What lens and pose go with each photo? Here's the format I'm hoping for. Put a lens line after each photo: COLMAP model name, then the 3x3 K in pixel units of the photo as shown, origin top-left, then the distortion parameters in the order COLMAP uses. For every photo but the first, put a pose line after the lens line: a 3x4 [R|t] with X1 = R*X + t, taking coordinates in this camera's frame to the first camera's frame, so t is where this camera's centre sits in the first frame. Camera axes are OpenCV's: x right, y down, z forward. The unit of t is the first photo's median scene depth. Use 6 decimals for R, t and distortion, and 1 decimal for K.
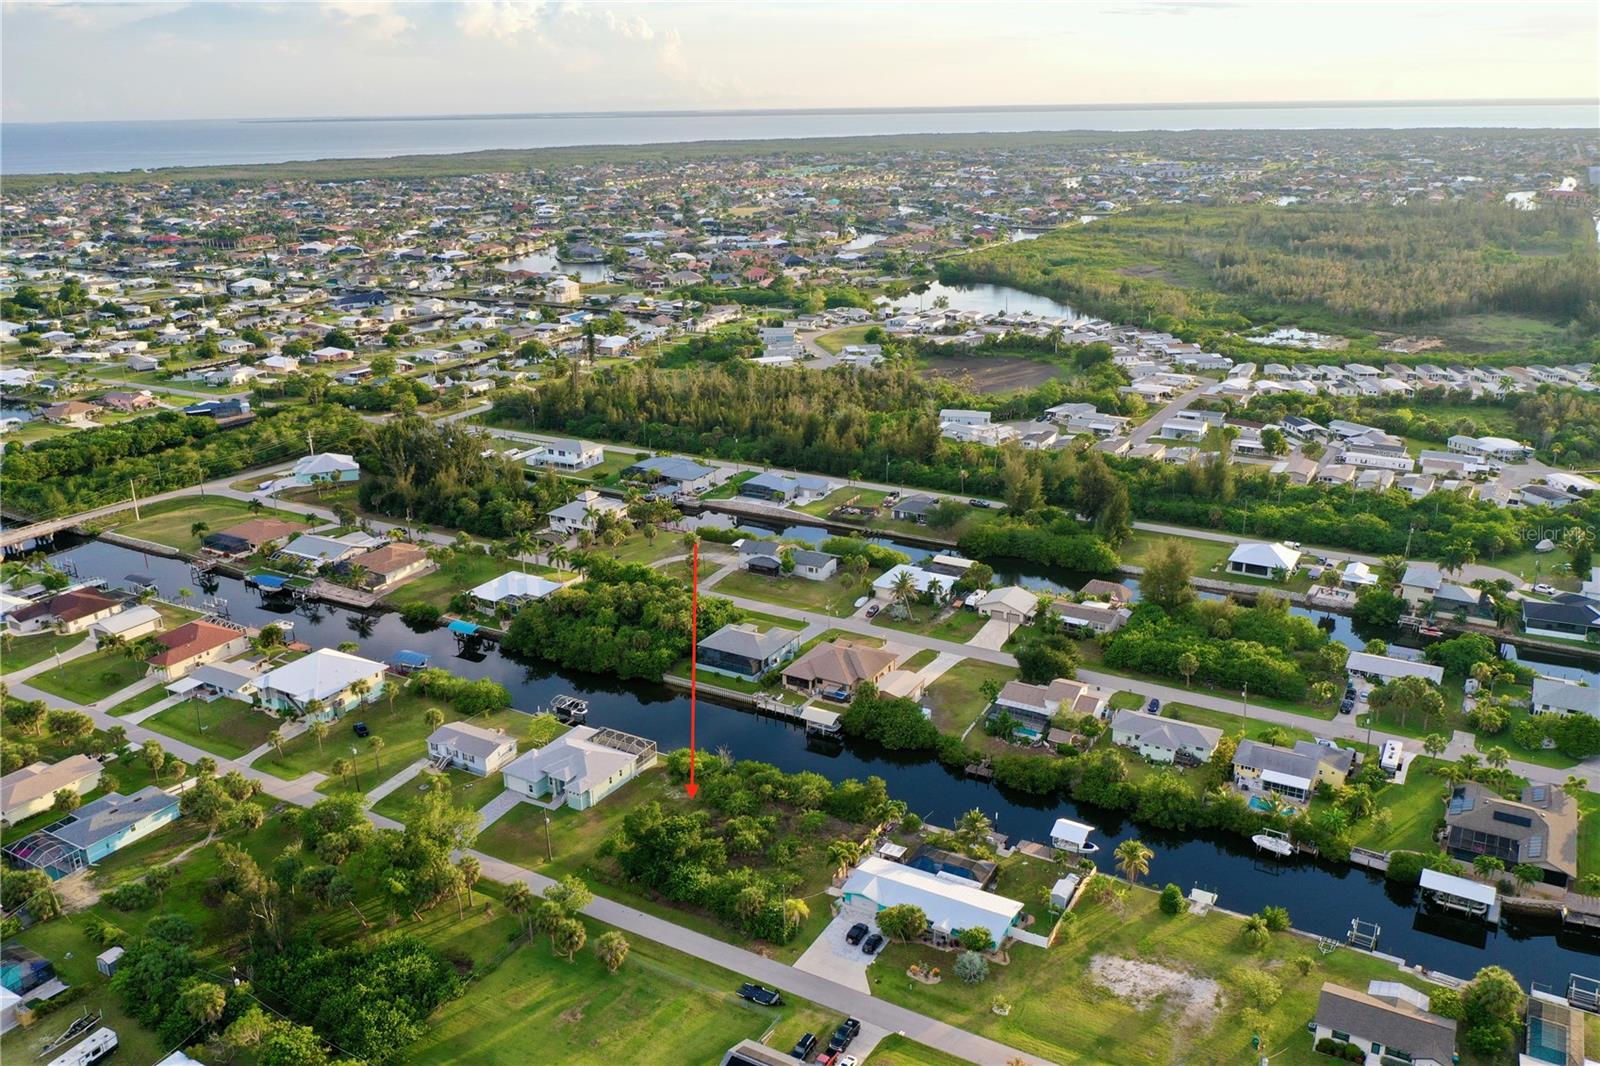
lens RADIAL K [[1262.3, 0, 800.0], [0, 1262.3, 533.0], [0, 0, 1]] dist [-0.002821, -0.000208]
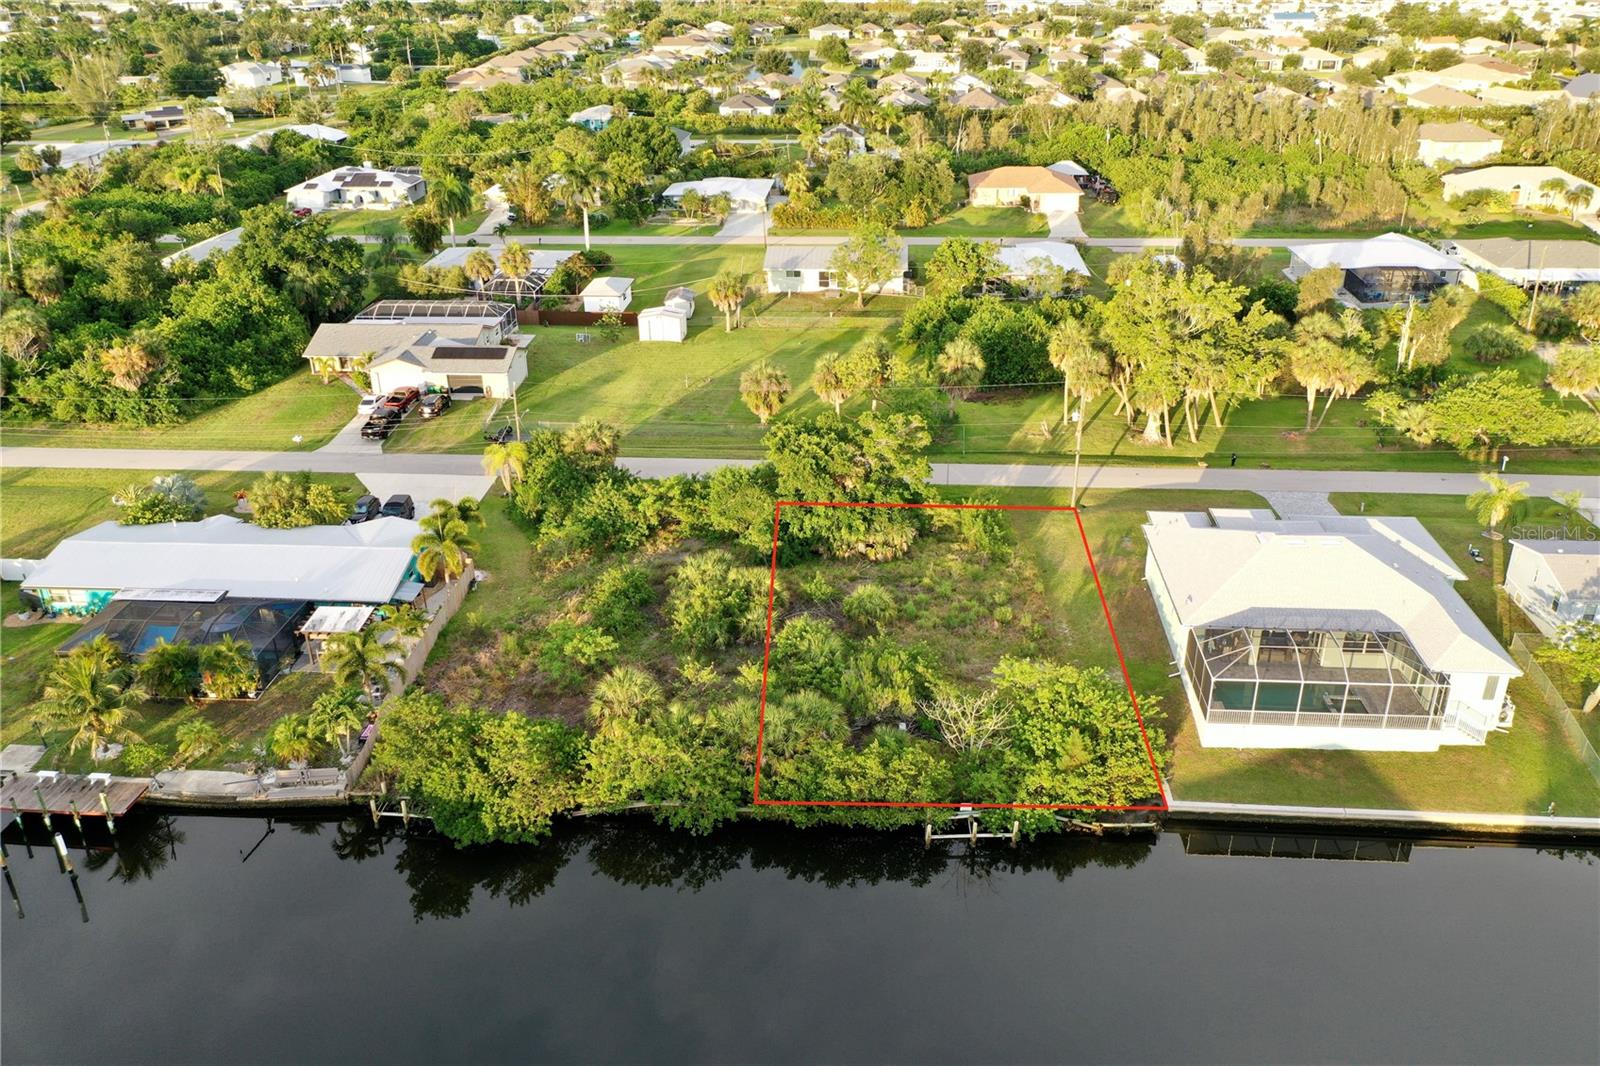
lens RADIAL K [[1262.3, 0, 800.0], [0, 1262.3, 533.0], [0, 0, 1]] dist [-0.002821, -0.000208]
pose [[-0.897820, 0.215253, -0.384168, 0.083533], [-0.114930, 0.727617, 0.676288, -0.046318], [0.425100, 0.651337, -0.628530, 1.180378]]
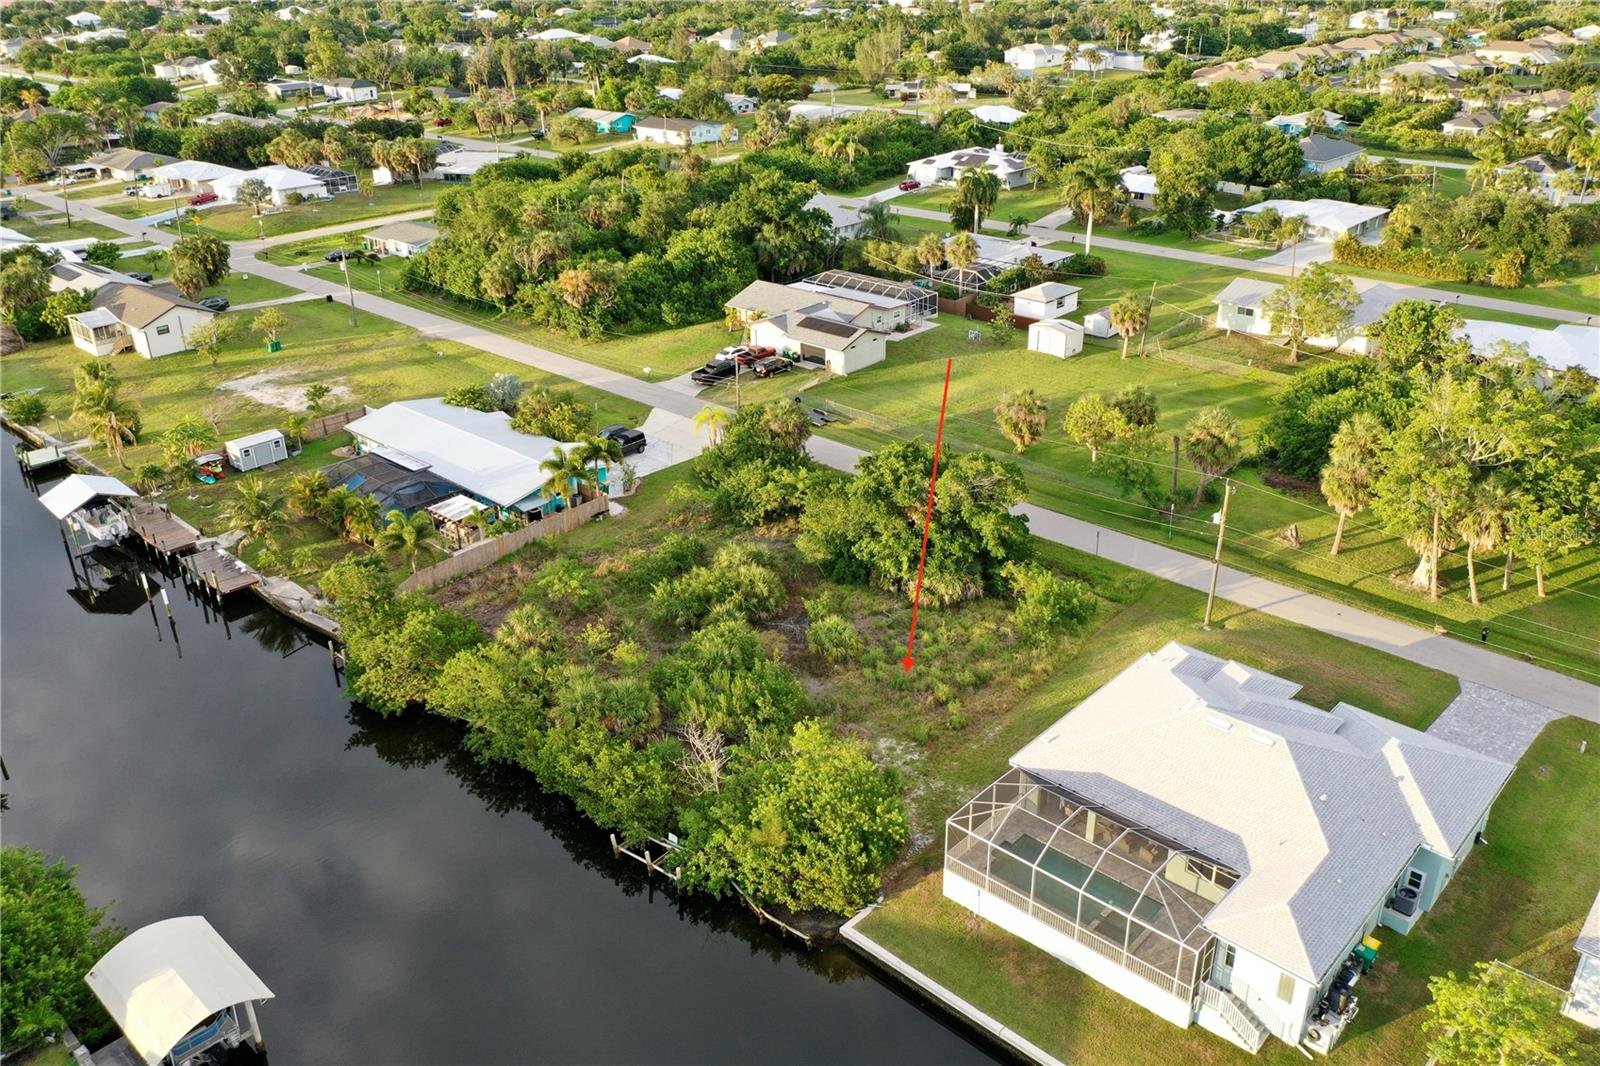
lens RADIAL K [[1262.3, 0, 800.0], [0, 1262.3, 533.0], [0, 0, 1]] dist [-0.002821, -0.000208]
pose [[-0.975750, -0.063008, 0.209624, -0.139234], [0.101391, 0.718637, 0.687954, -0.052453], [-0.193990, 0.692525, -0.694822, 1.201225]]
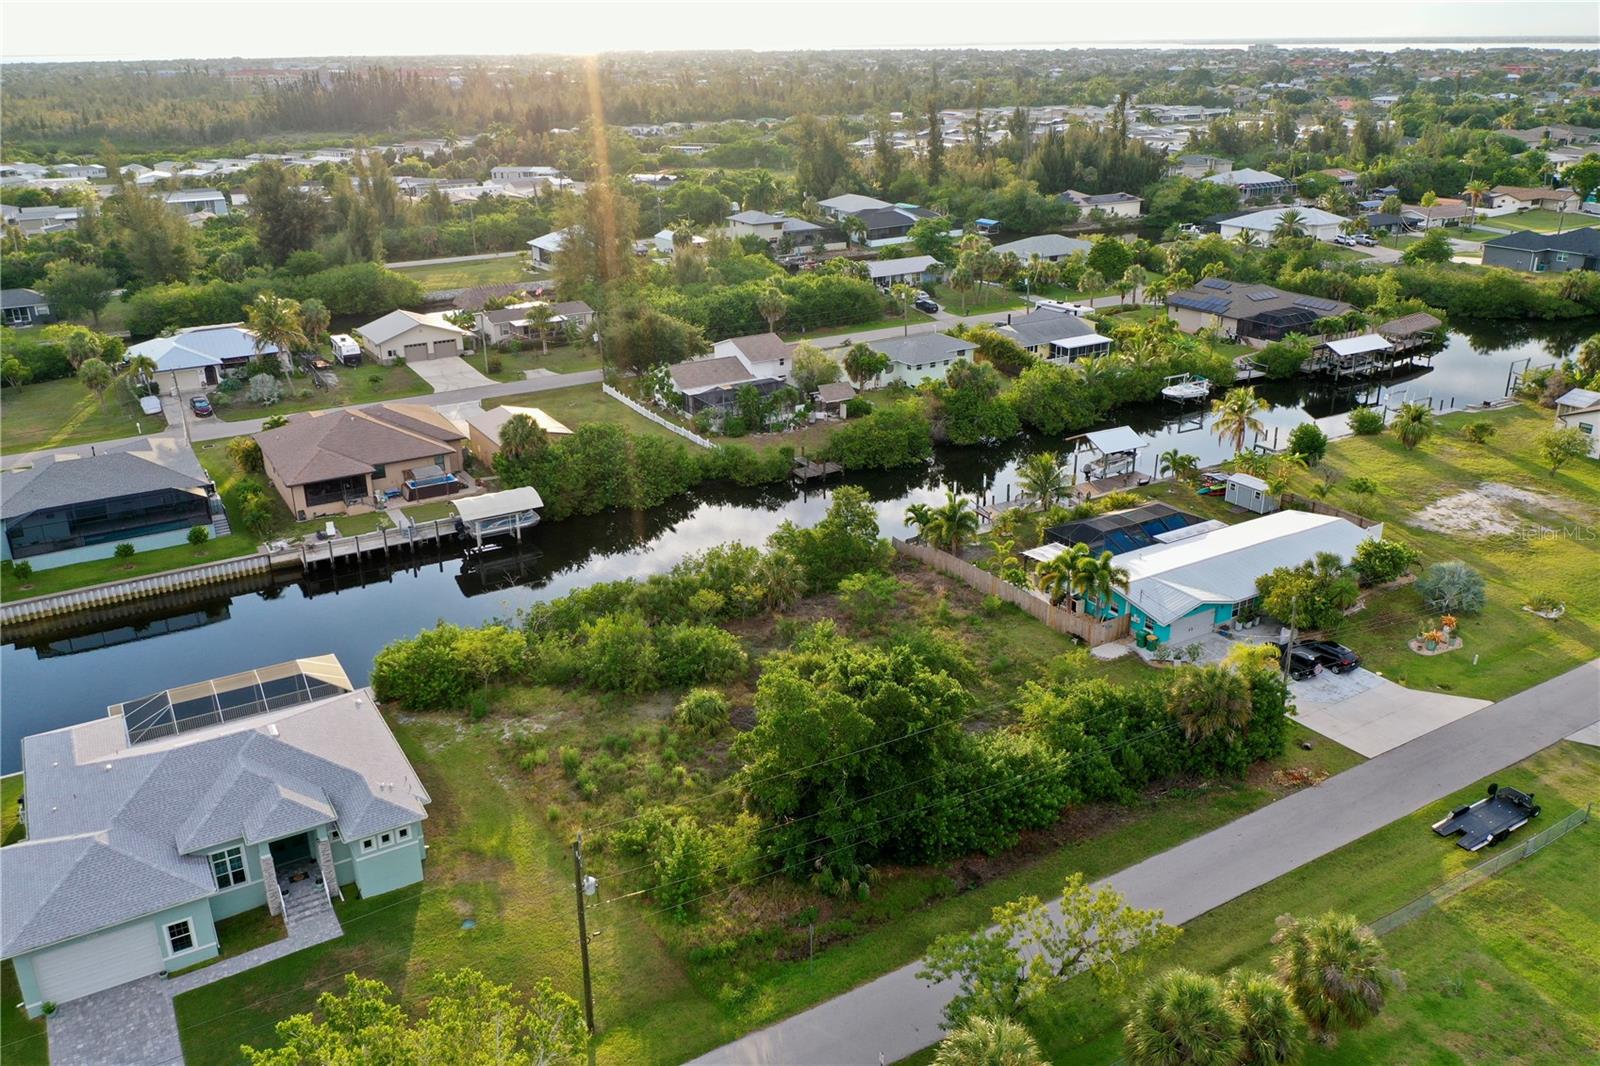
lens RADIAL K [[1262.3, 0, 800.0], [0, 1262.3, 533.0], [0, 0, 1]] dist [-0.002821, -0.000208]
pose [[0.477592, -0.309091, 0.822417, -0.339336], [0.288586, 0.939324, 0.185442, 0.114572], [-0.829834, 0.148772, 0.537813, 0.747387]]
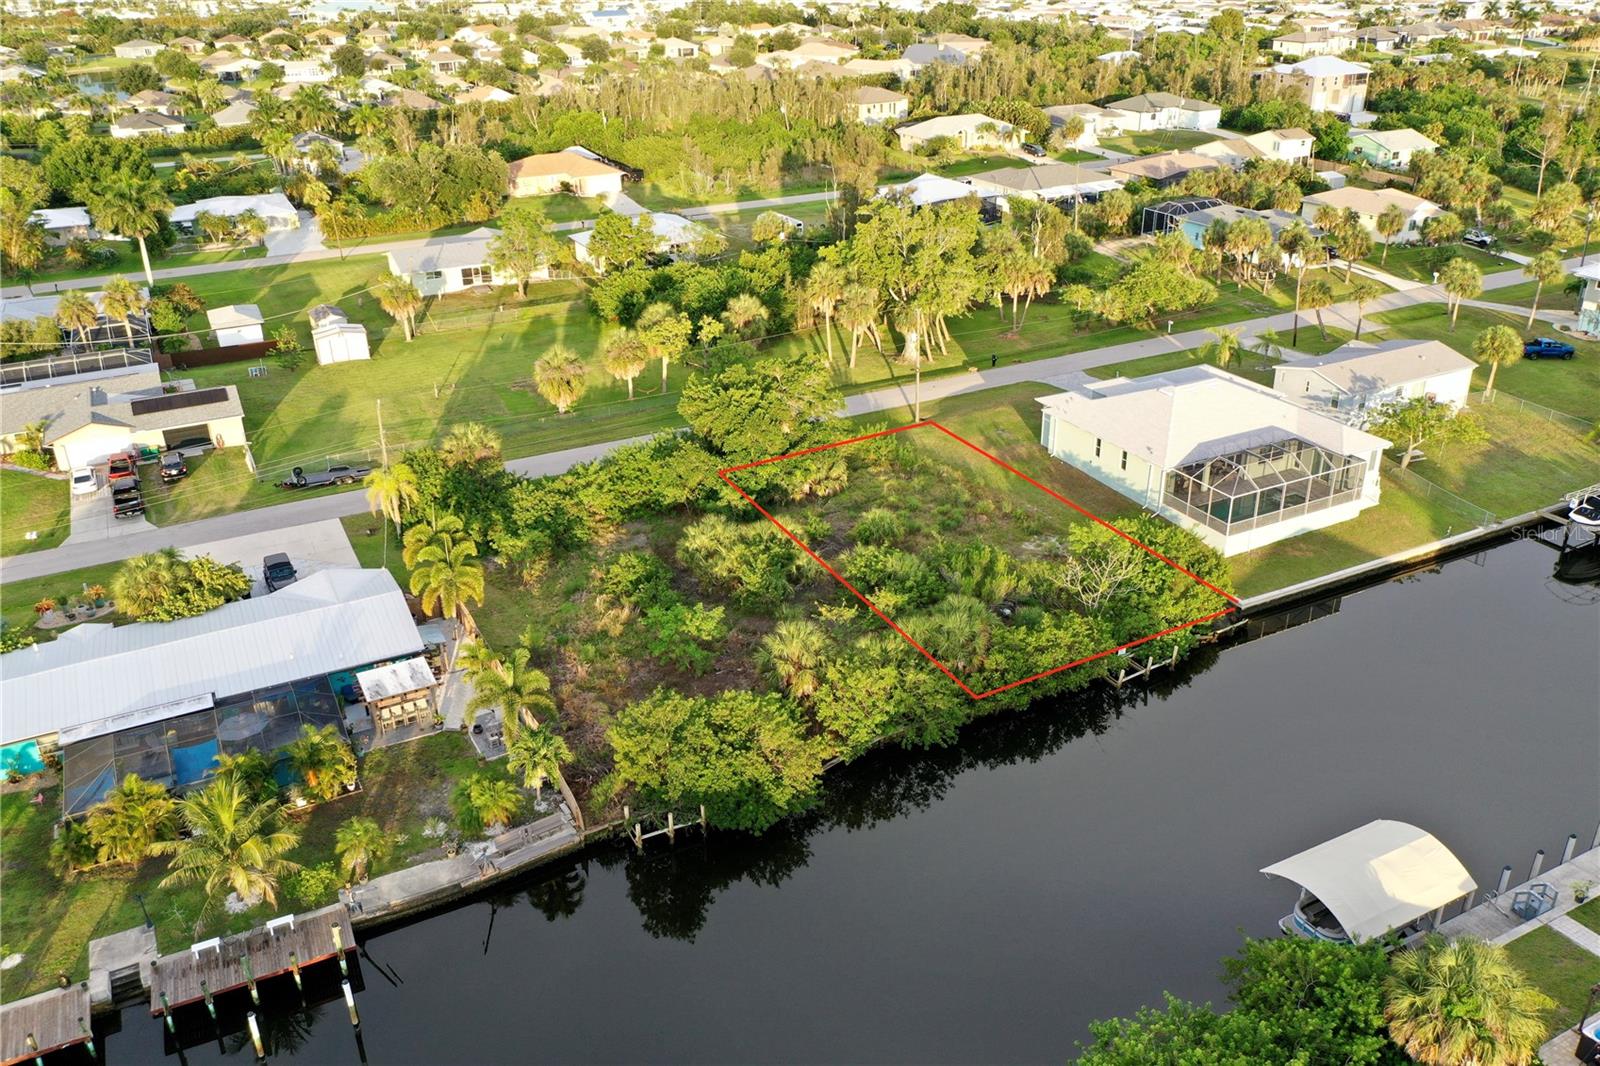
lens RADIAL K [[1262.3, 0, 800.0], [0, 1262.3, 533.0], [0, 0, 1]] dist [-0.002821, -0.000208]
pose [[-0.534858, 0.388902, -0.750121, 0.232352], [-0.246154, 0.777551, 0.578638, 0.001399], [0.808291, 0.494135, -0.320150, 1.073916]]
